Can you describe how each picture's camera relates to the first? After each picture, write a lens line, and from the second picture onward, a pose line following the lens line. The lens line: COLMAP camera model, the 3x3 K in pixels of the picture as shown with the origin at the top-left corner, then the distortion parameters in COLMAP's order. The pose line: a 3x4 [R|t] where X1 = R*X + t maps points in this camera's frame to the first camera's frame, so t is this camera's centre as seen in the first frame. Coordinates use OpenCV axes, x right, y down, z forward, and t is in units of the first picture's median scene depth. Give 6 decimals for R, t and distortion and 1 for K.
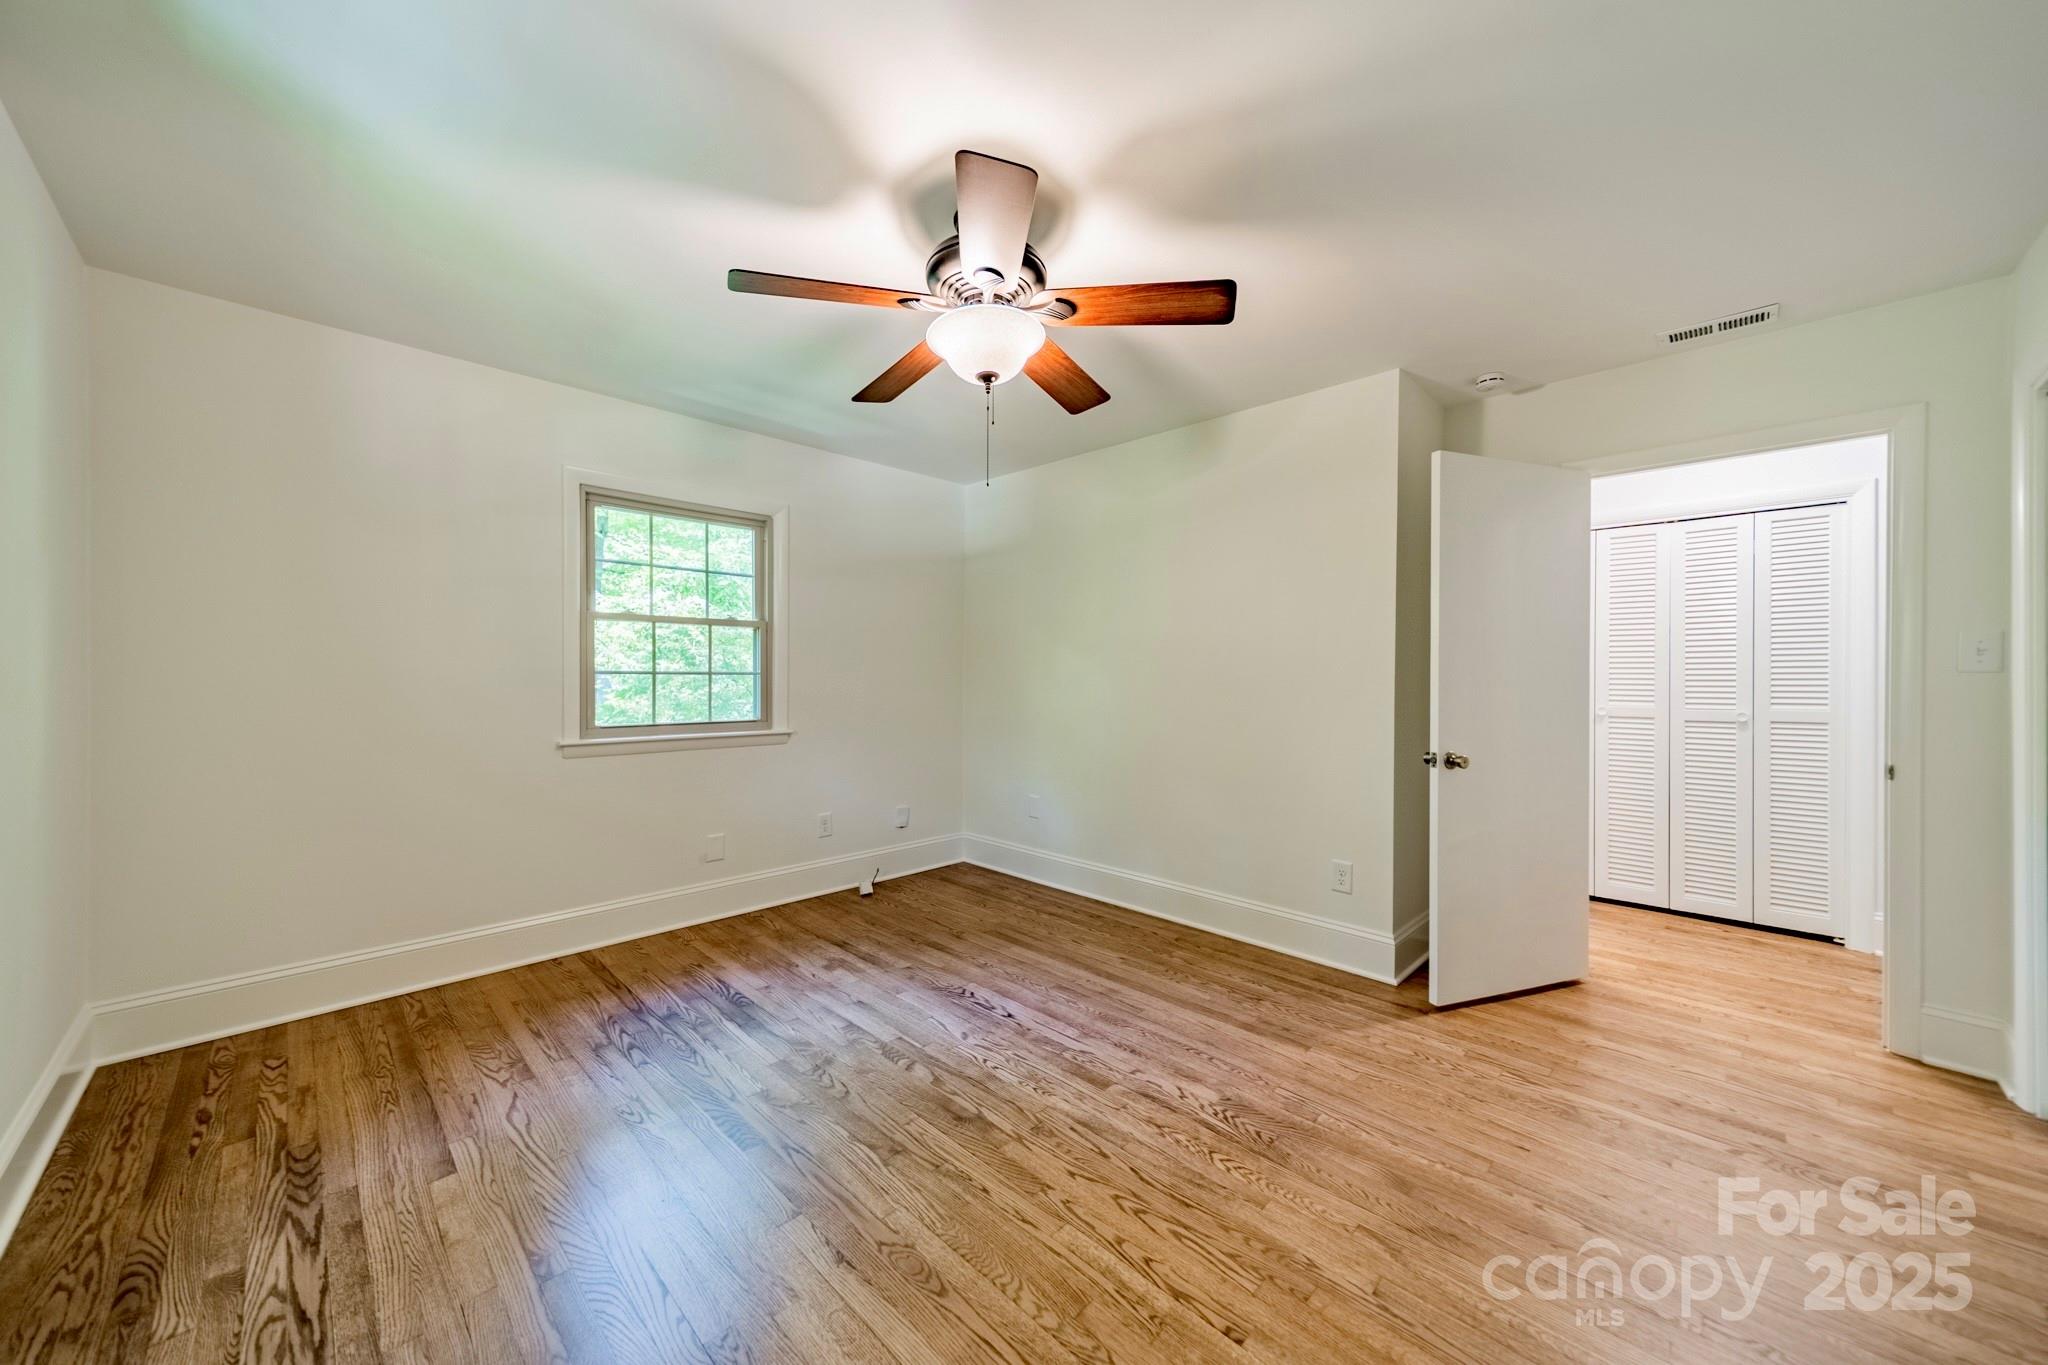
lens RADIAL K [[723.2, 0, 1020.8], [0, 723.2, 684.5], [0, 0, 1]] dist [0.006627, 0.000352]
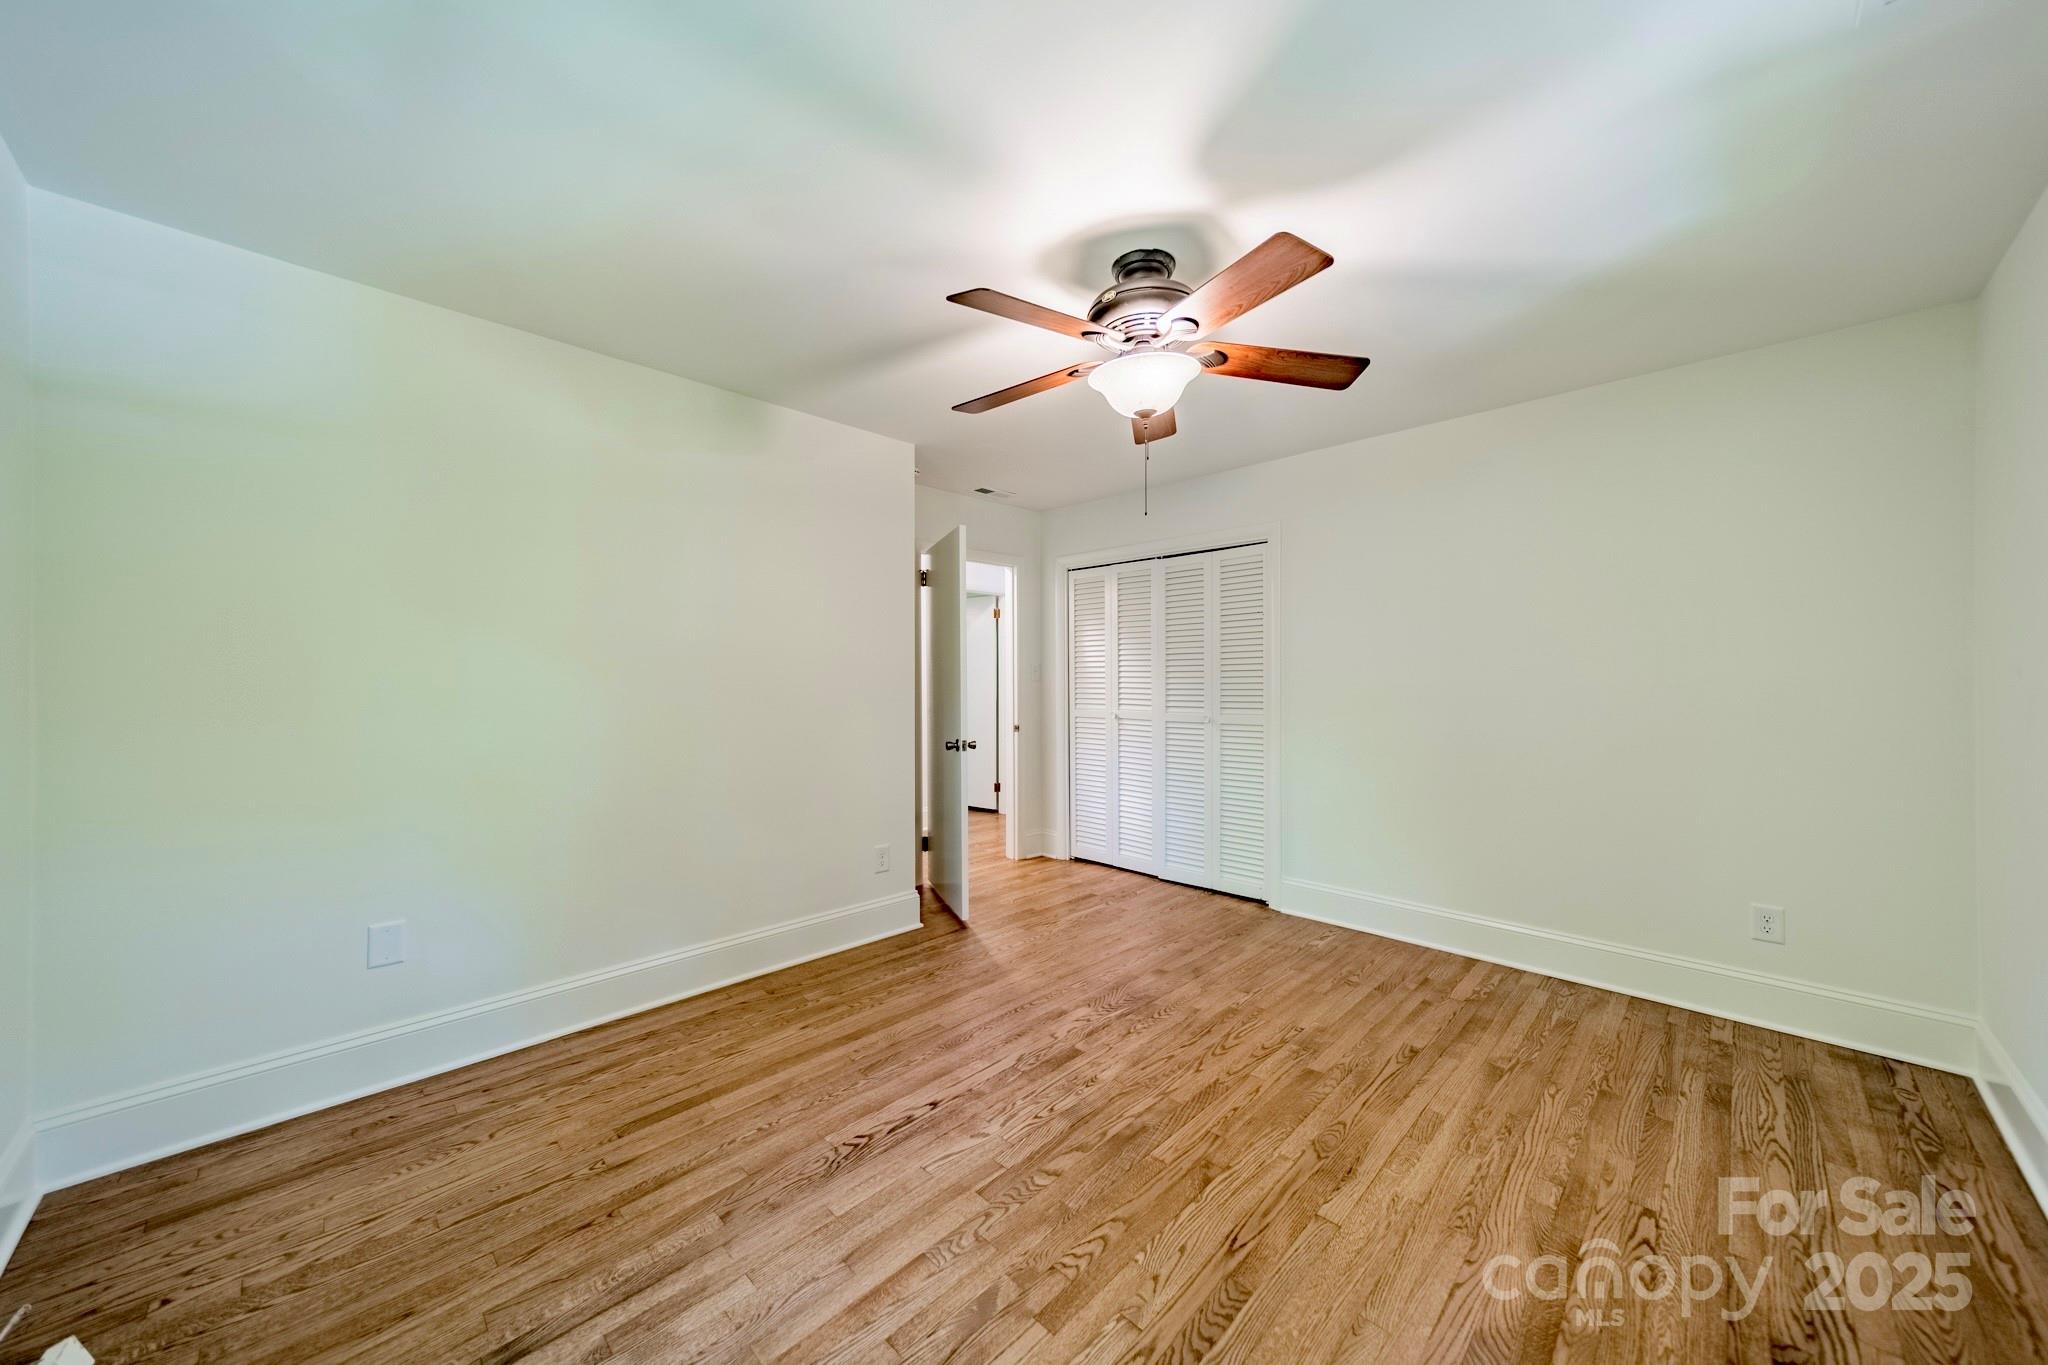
lens RADIAL K [[723.2, 0, 1038.7], [0, 723.2, 680.2], [0, 0, 1]] dist [0.006627, 0.000352]
pose [[-0.014552, -0.005830, 0.999877, -0.829533], [0.012232, 0.999907, 0.006008, -0.028989], [-0.999819, 0.012318, -0.014479, 0.874302]]
